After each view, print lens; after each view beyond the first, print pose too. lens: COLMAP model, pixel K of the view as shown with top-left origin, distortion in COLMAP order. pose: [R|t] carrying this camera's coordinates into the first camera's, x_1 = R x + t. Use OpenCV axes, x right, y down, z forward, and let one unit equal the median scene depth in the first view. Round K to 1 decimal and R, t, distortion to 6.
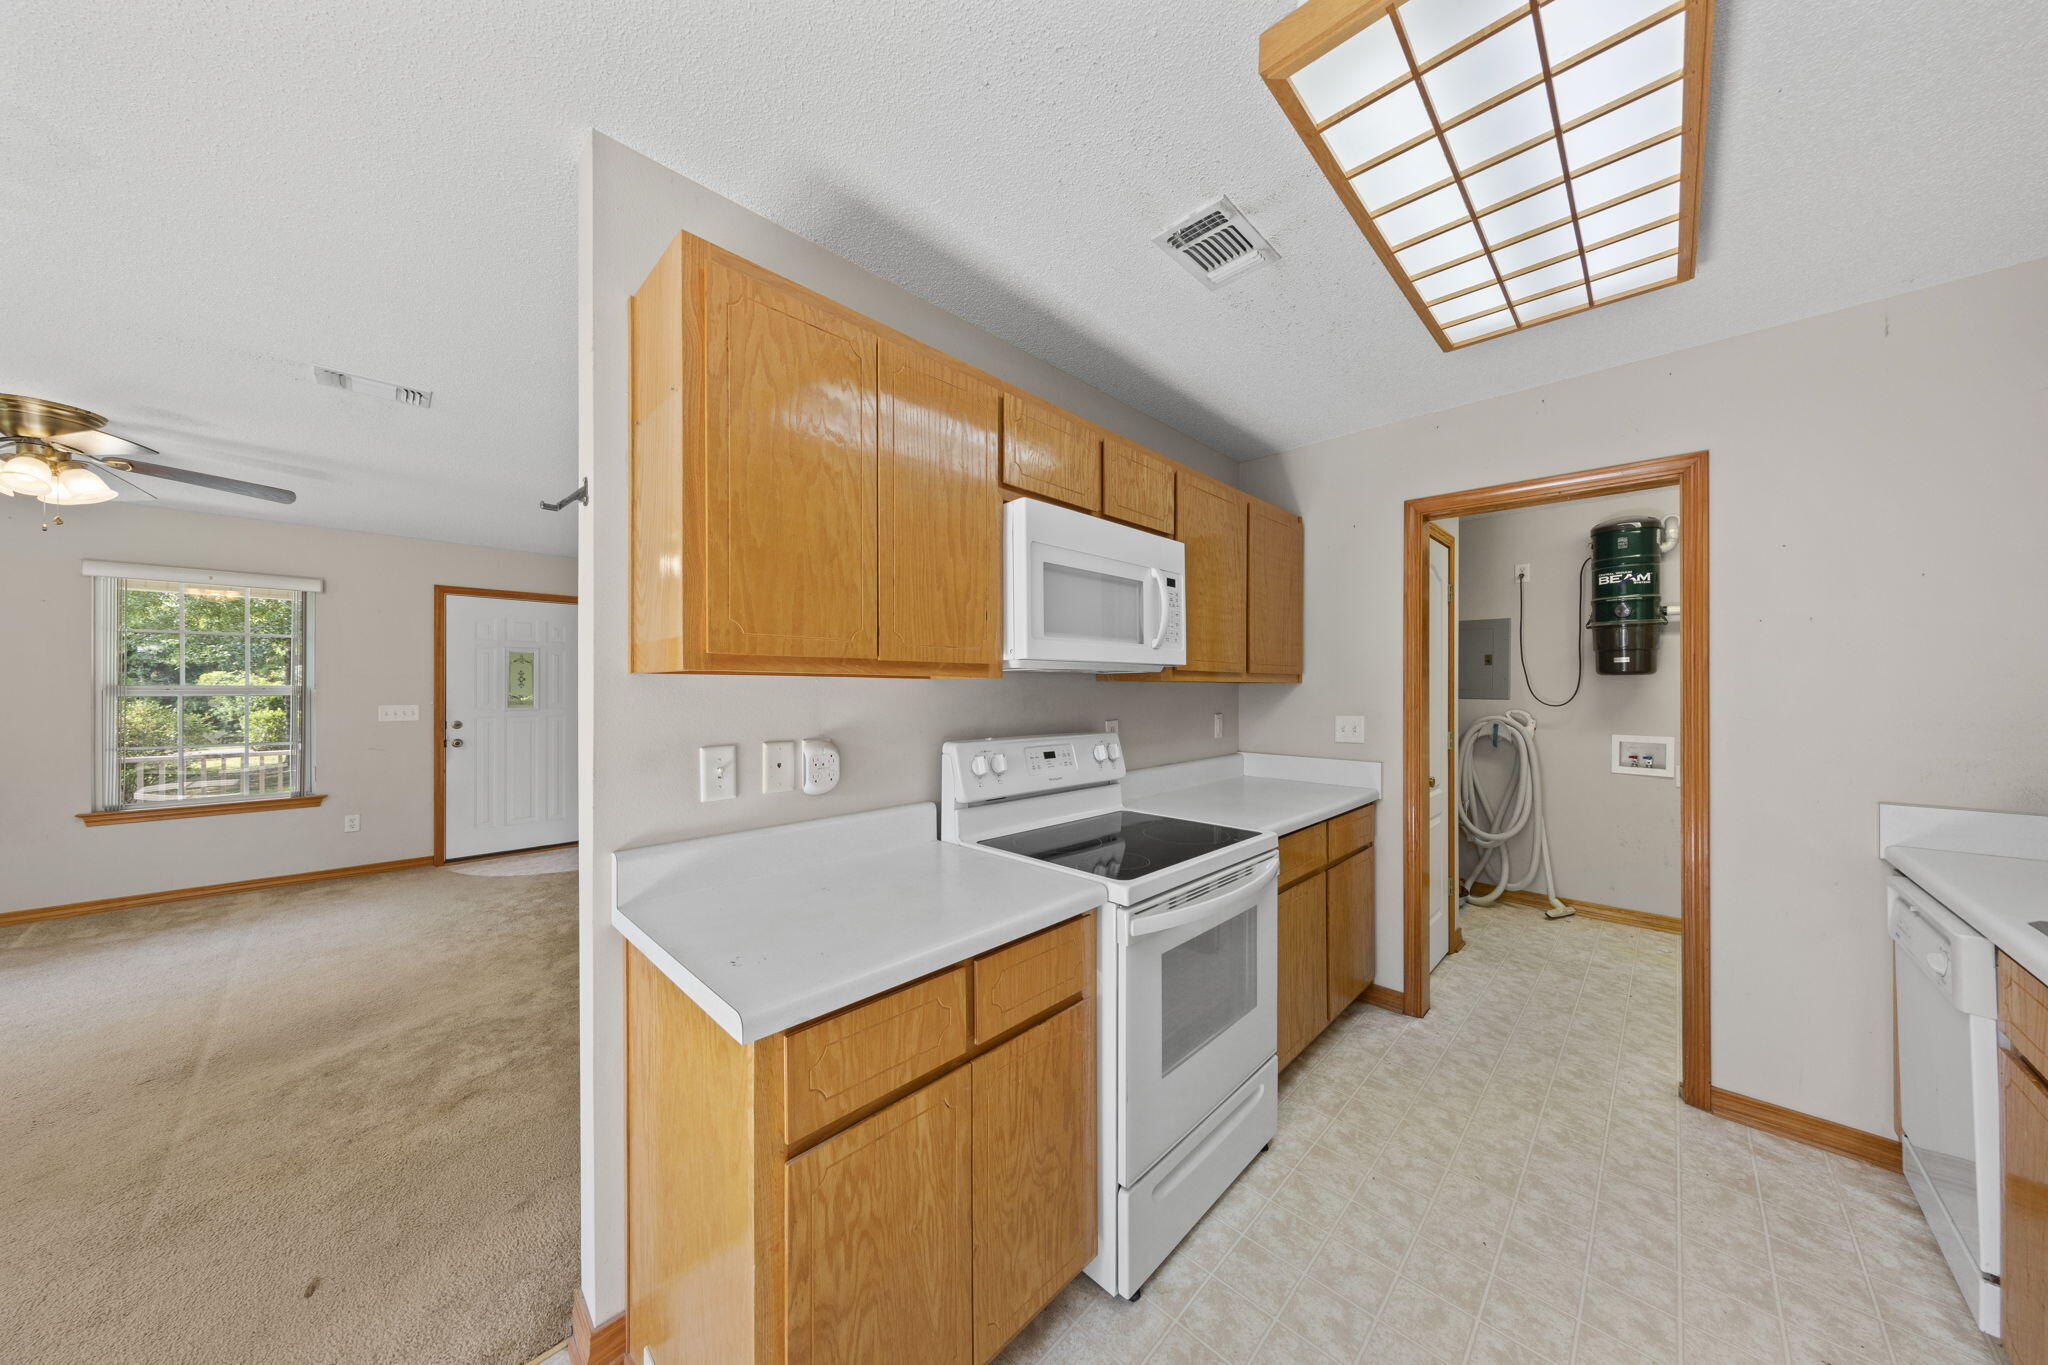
lens RADIAL K [[651.8, 0, 1034.7], [0, 651.8, 686.5], [0, 0, 1]] dist [0.001048, 0.000189]
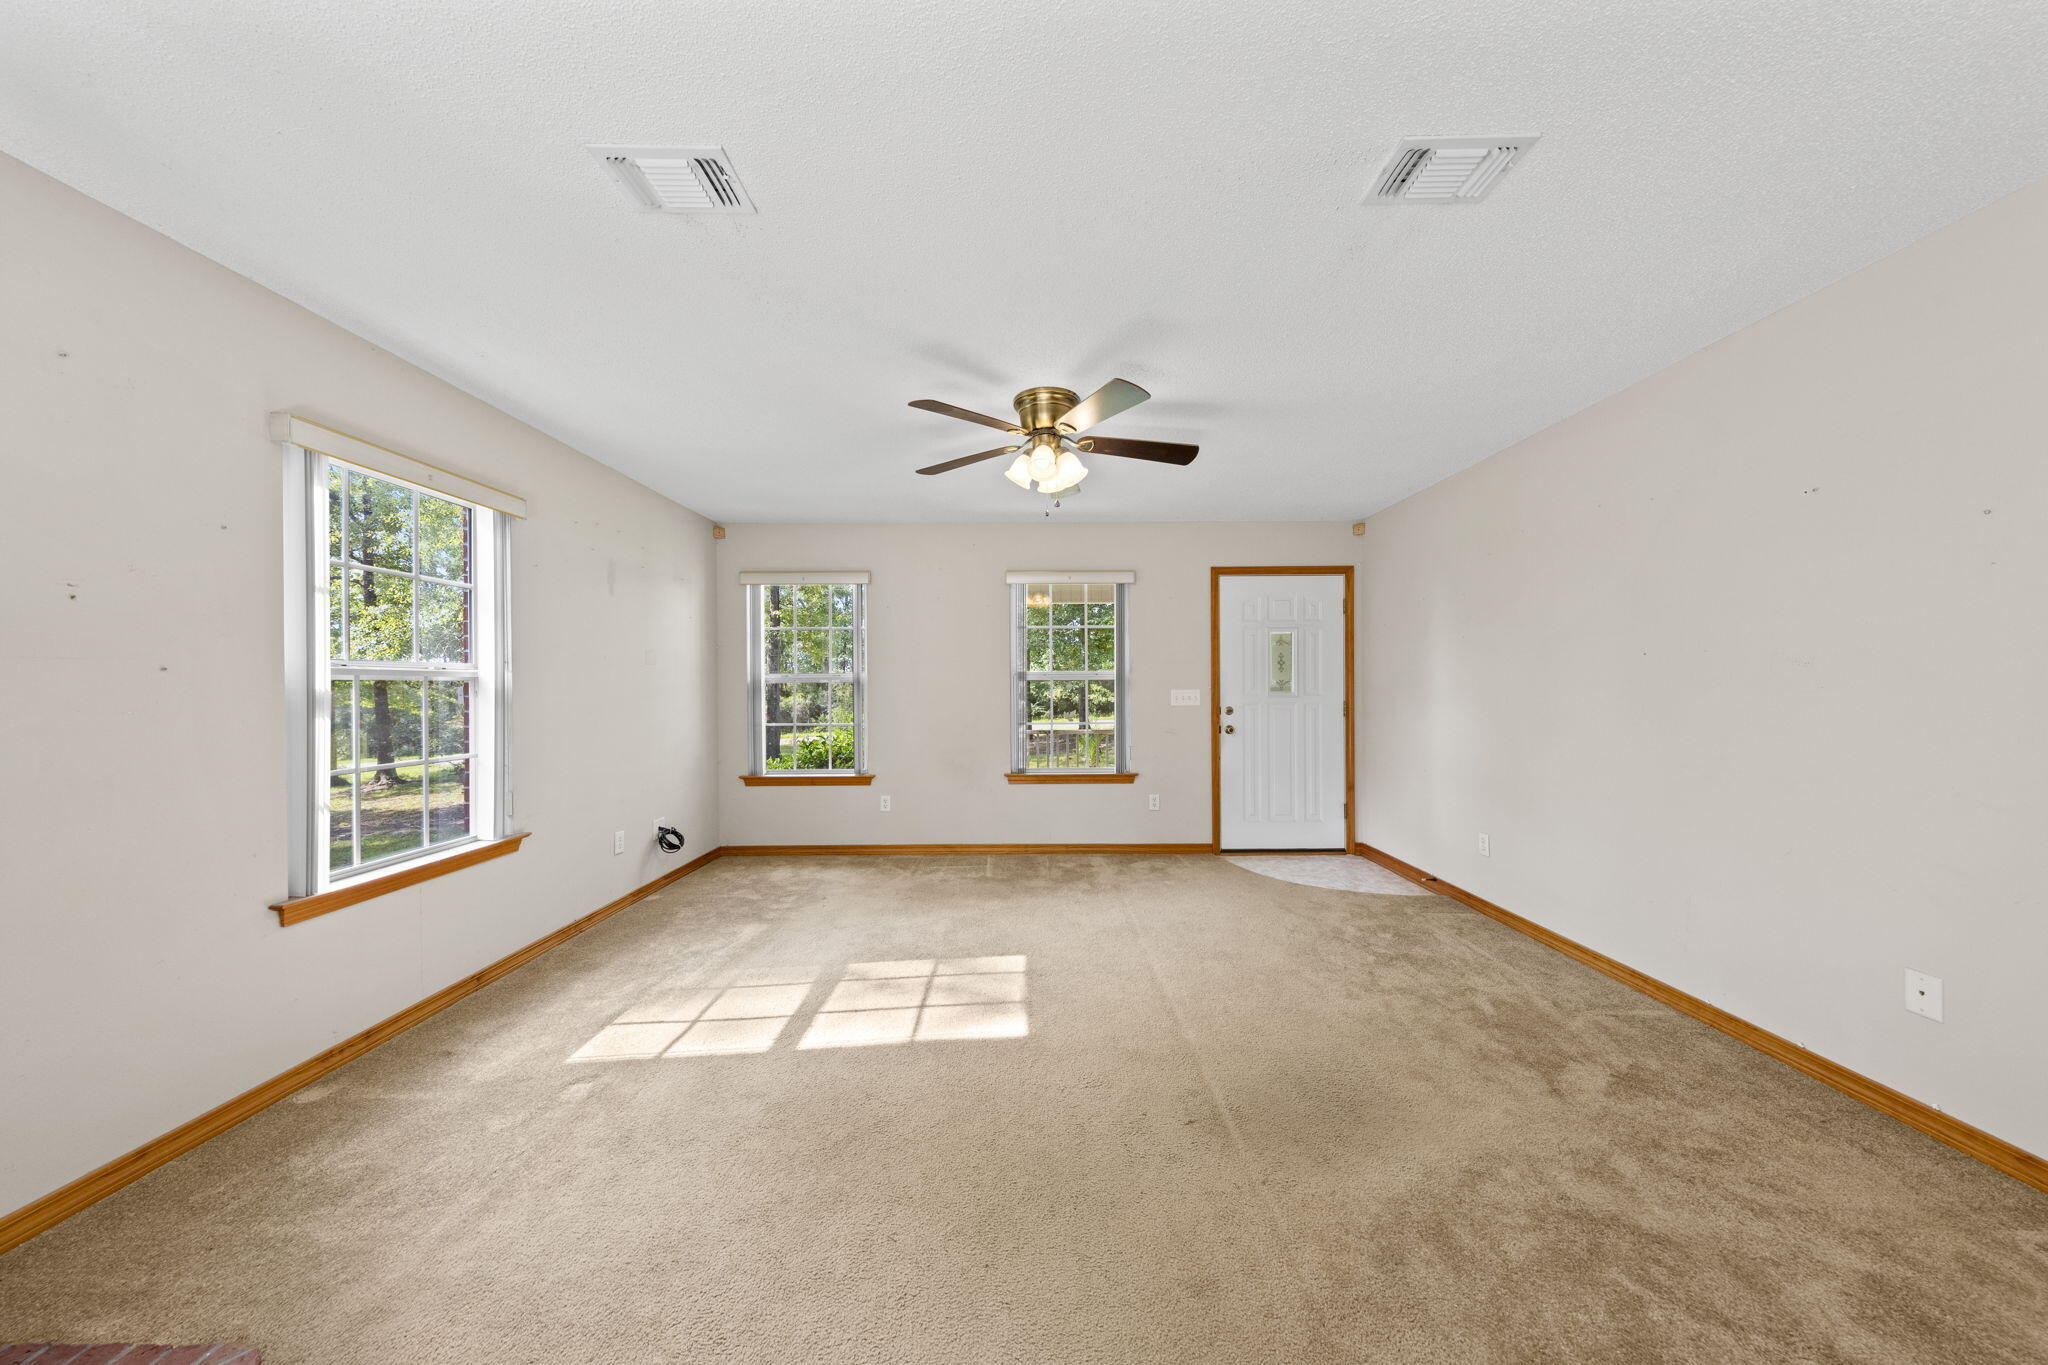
lens RADIAL K [[655.0, 0, 1033.6], [0, 655.0, 690.0], [0, 0, 1]] dist [0.001027, 0.000017]
pose [[0.695204, -0.001358, -0.718811, -0.410609], [0.006916, 0.999965, 0.004799, 0.022478], [0.718779, -0.008308, 0.695189, 0.129100]]
